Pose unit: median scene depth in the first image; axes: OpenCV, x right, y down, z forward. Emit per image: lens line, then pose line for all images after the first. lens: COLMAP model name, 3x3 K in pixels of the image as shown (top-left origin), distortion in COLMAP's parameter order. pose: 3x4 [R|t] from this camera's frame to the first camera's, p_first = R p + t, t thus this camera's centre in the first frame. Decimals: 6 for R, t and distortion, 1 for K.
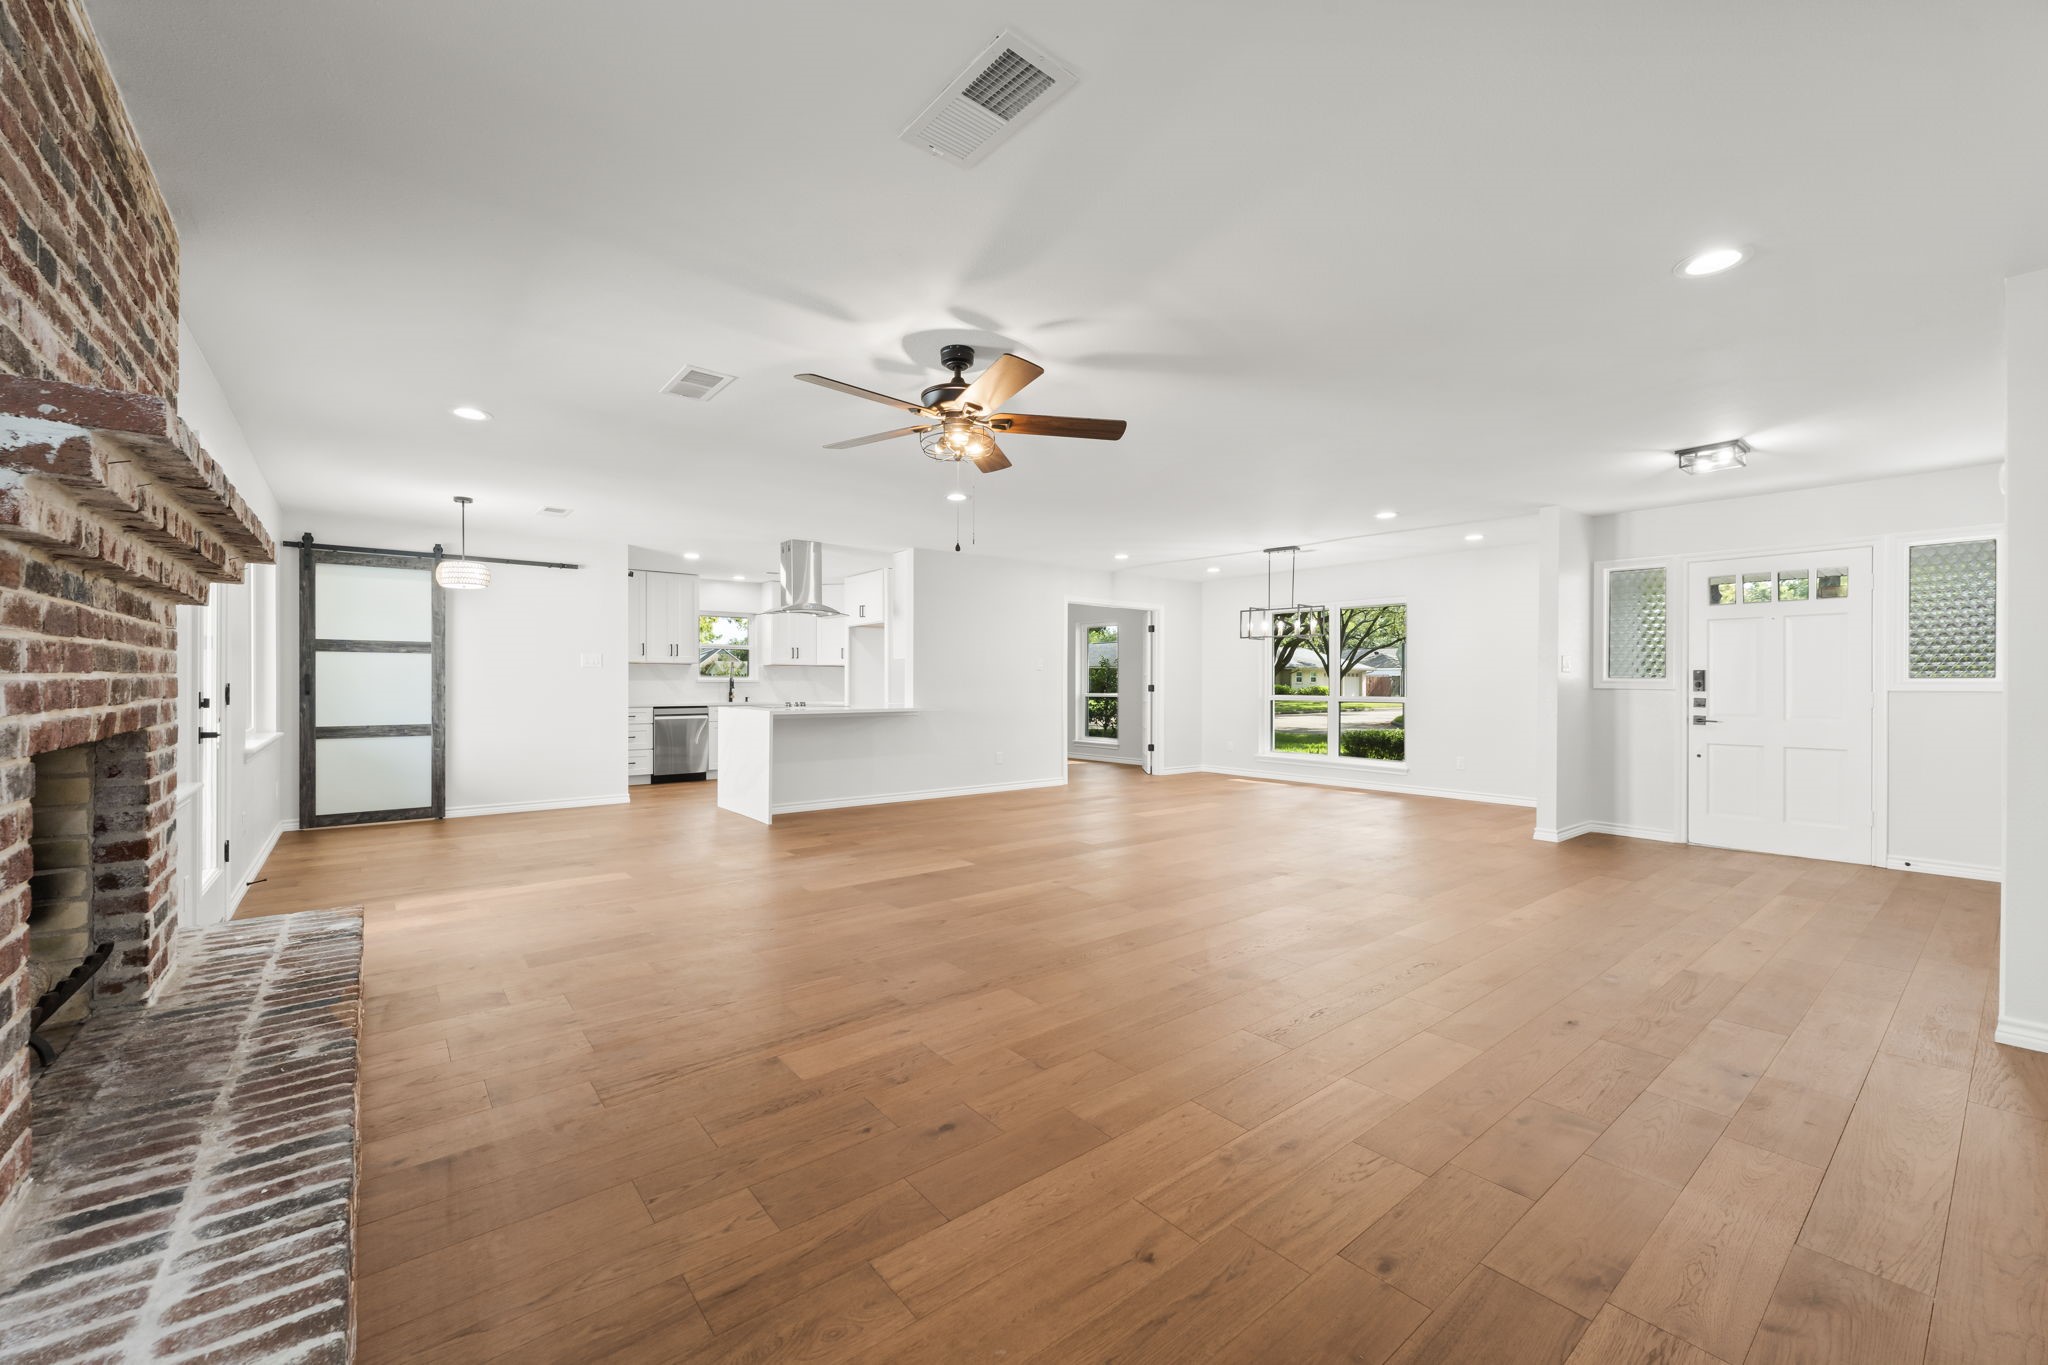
lens RADIAL K [[800.2, 0, 999.7], [0, 800.2, 682.3], [0, 0, 1]] dist [0.008462, 0.000107]
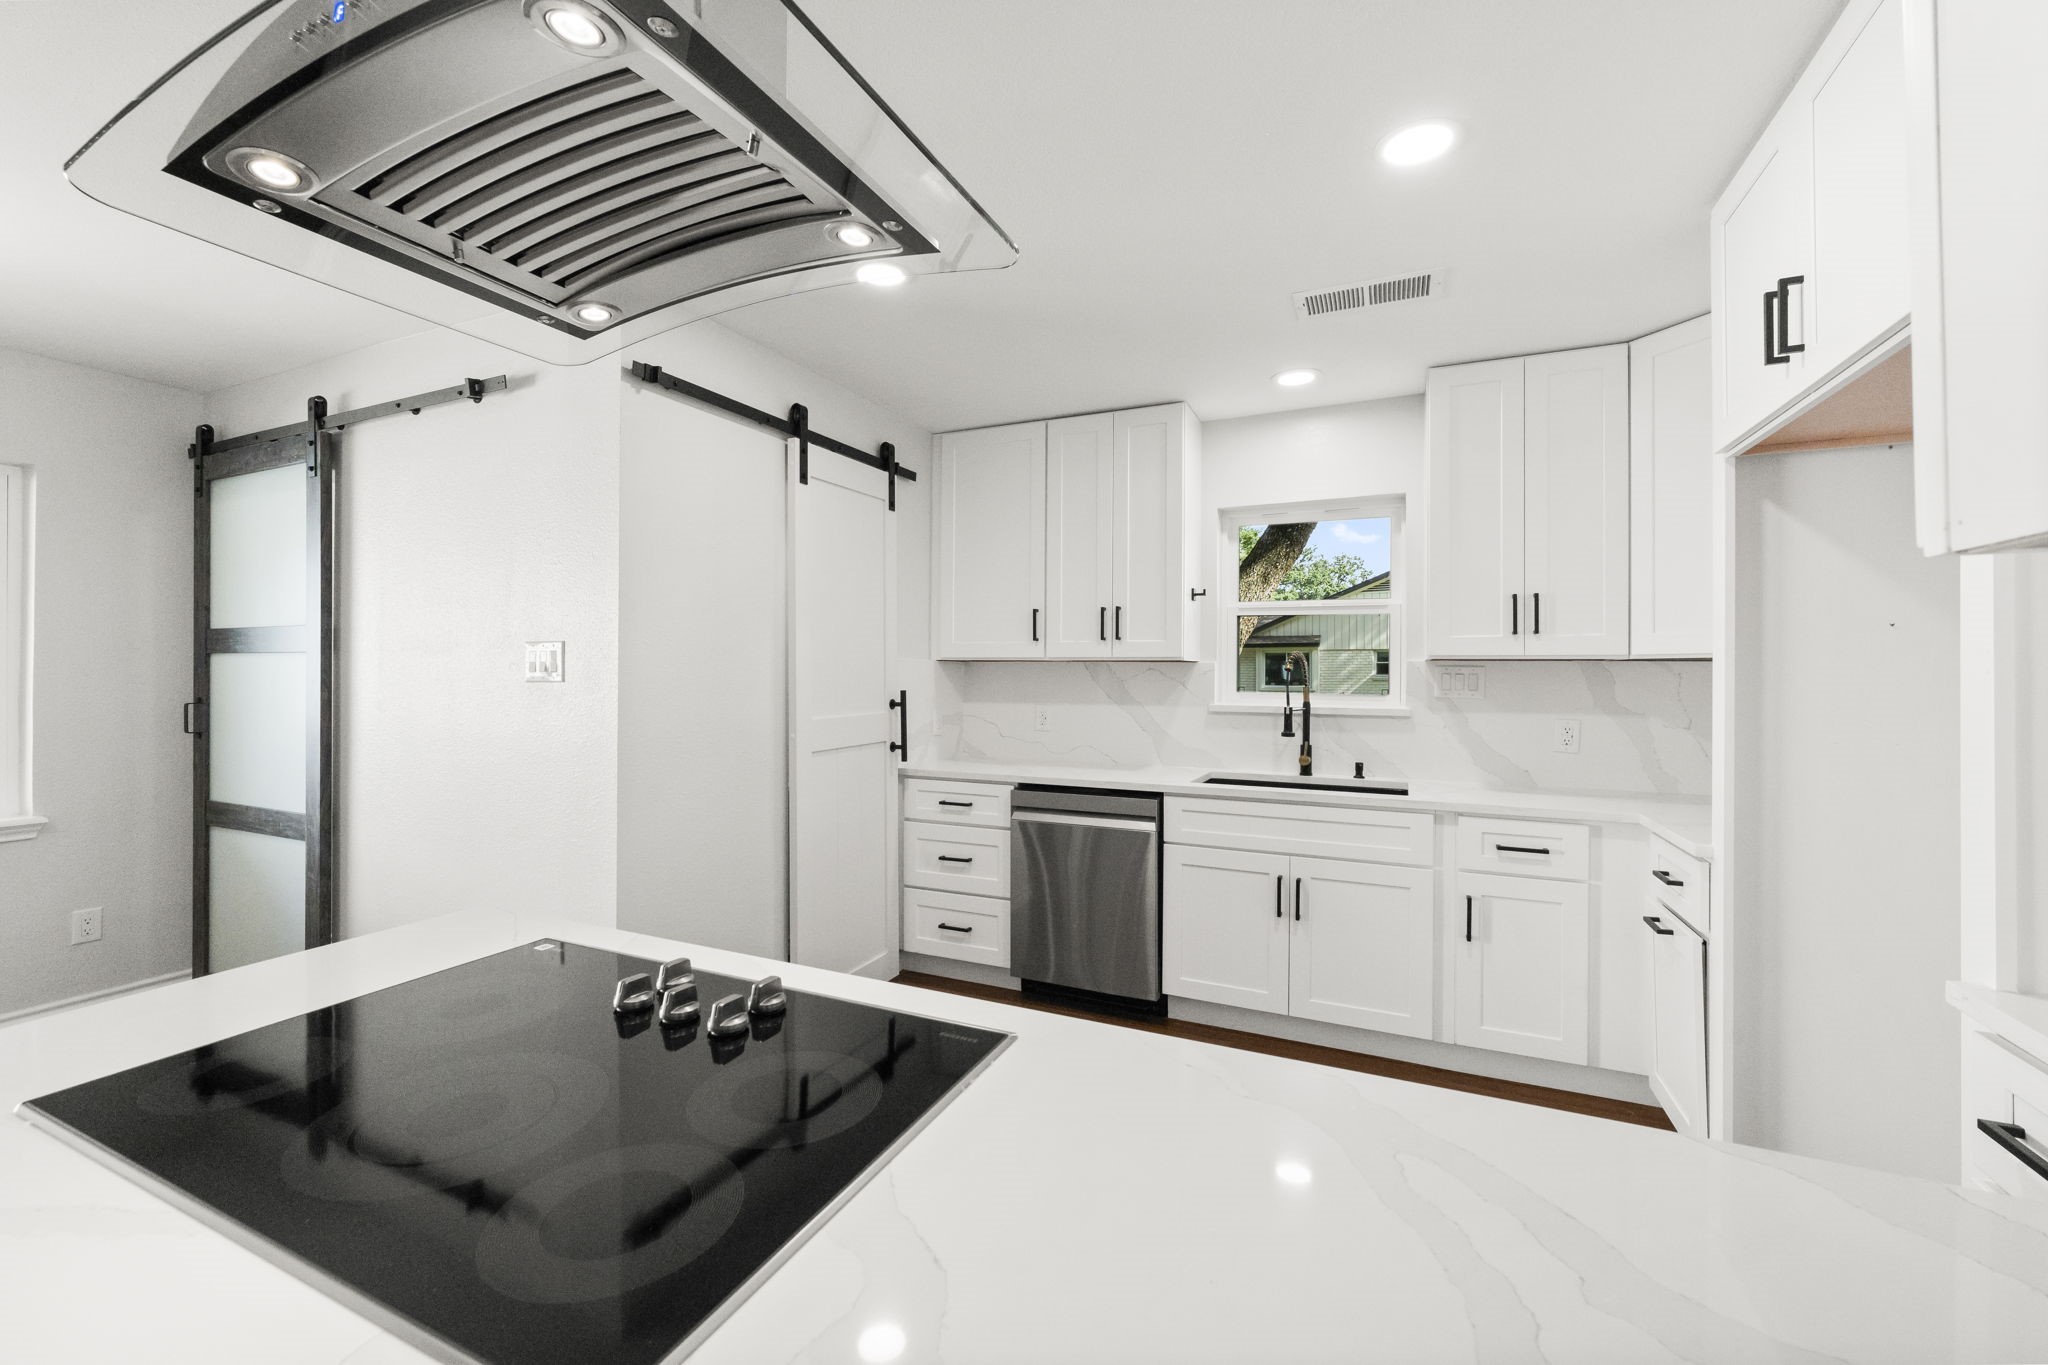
lens RADIAL K [[834.6, 0, 1012.9], [0, 834.6, 669.7], [0, 0, 1]] dist [-0.000714, -0.000002]
pose [[0.457303, -0.002356, -0.889308, -0.116819], [-0.003388, 0.999985, -0.004391, -0.021894], [0.889305, 0.005021, 0.457288, 0.978977]]
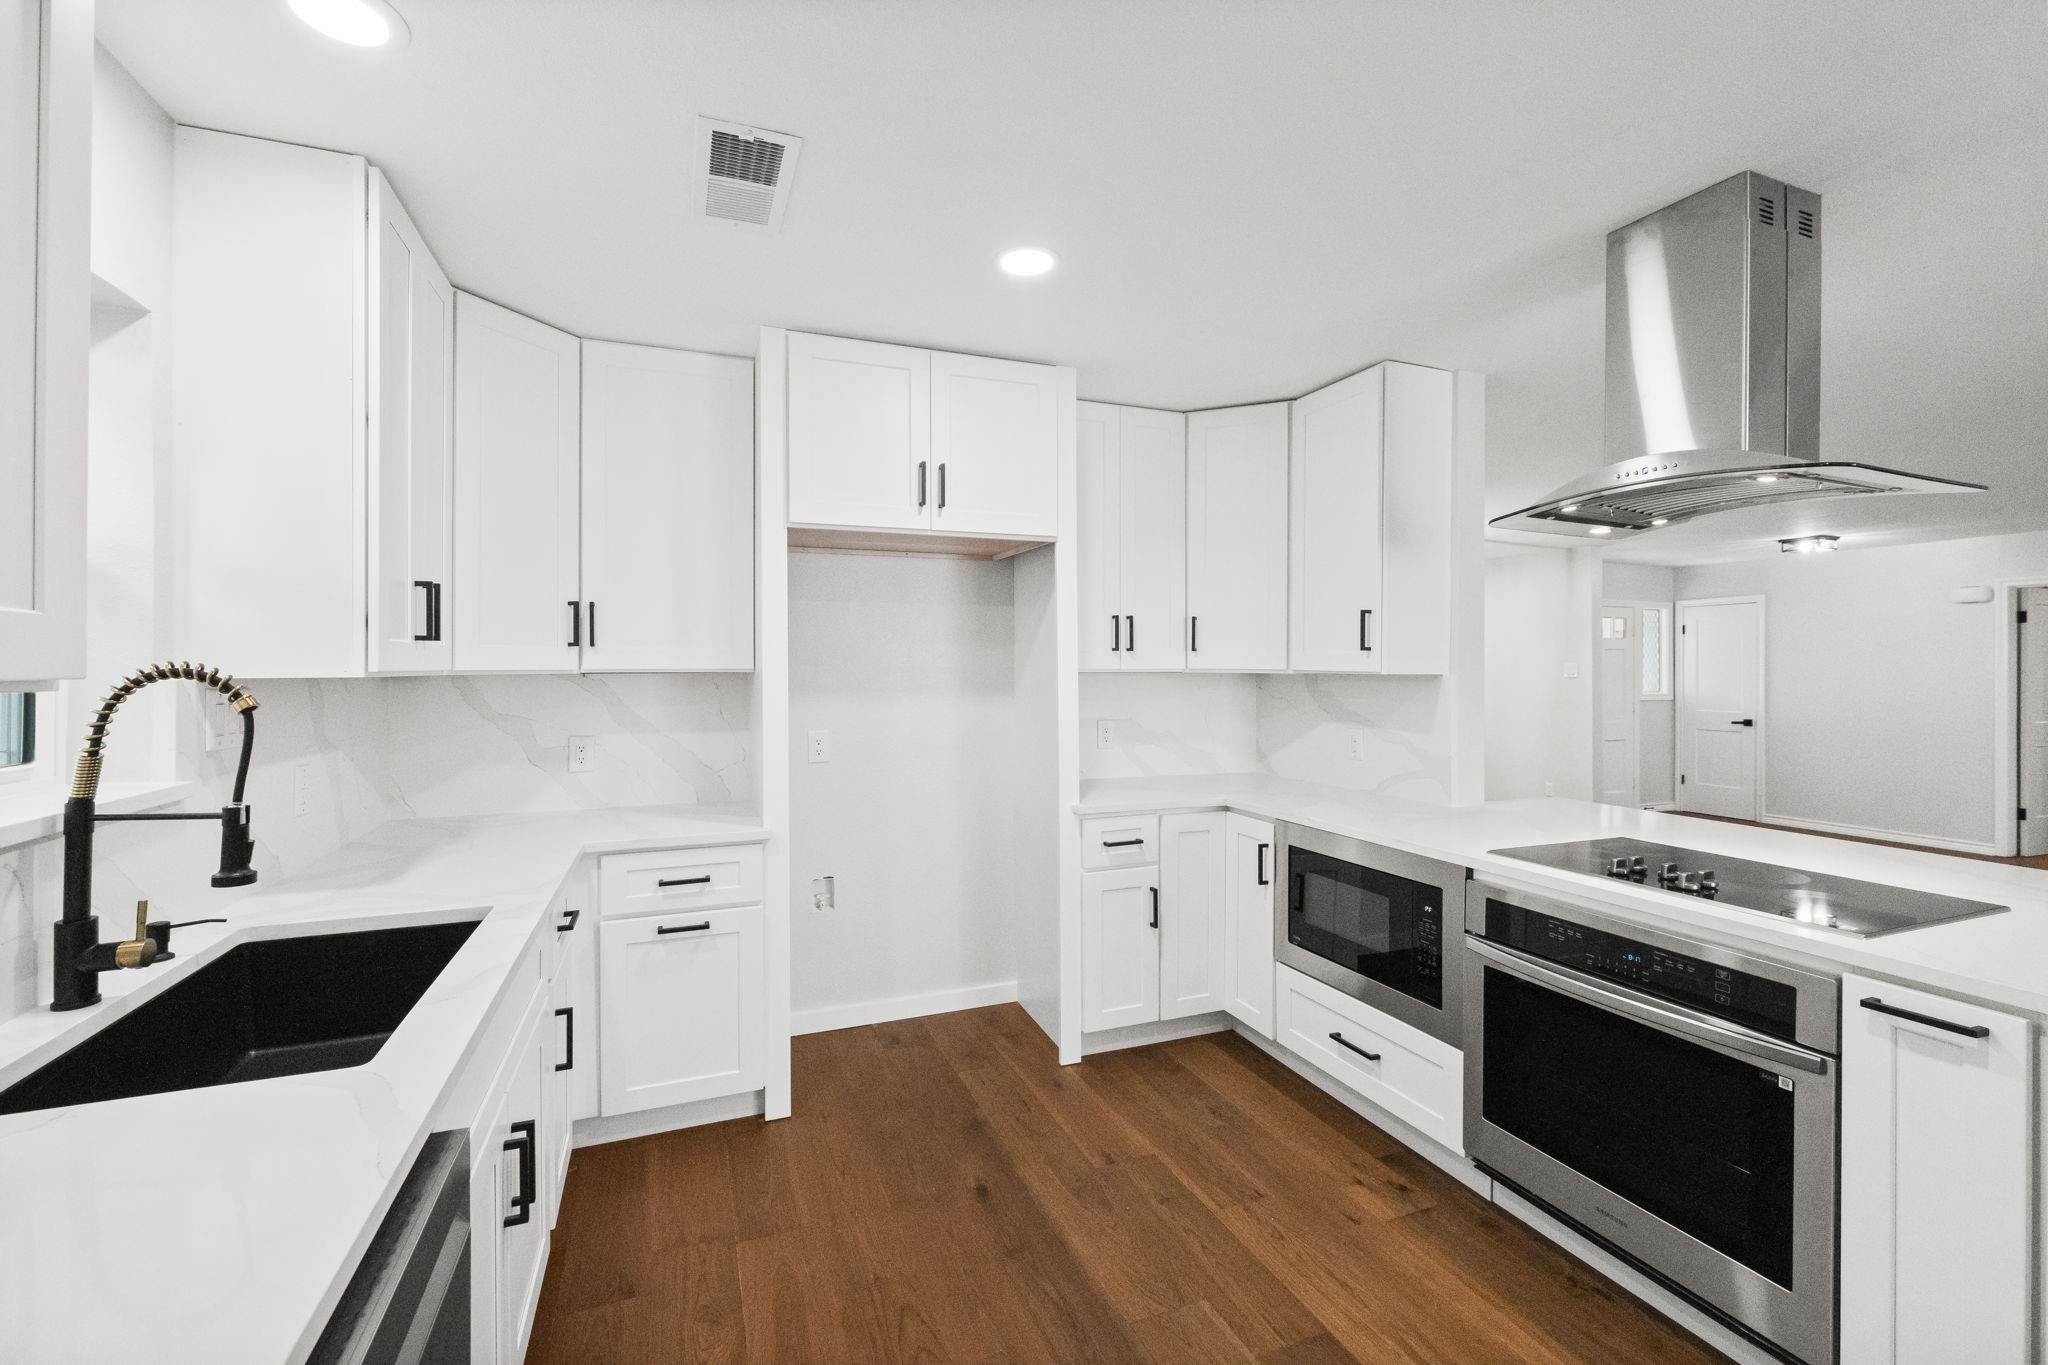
lens RADIAL K [[847.4, 0, 1002.5], [0, 847.4, 663.7], [0, 0, 1]] dist [-0.000048, 0.000121]
pose [[0.291102, 0.004909, 0.956679, -0.549424], [-0.002978, 0.999987, -0.004225, -0.032625], [-0.956687, -0.001619, 0.291113, 1.109039]]
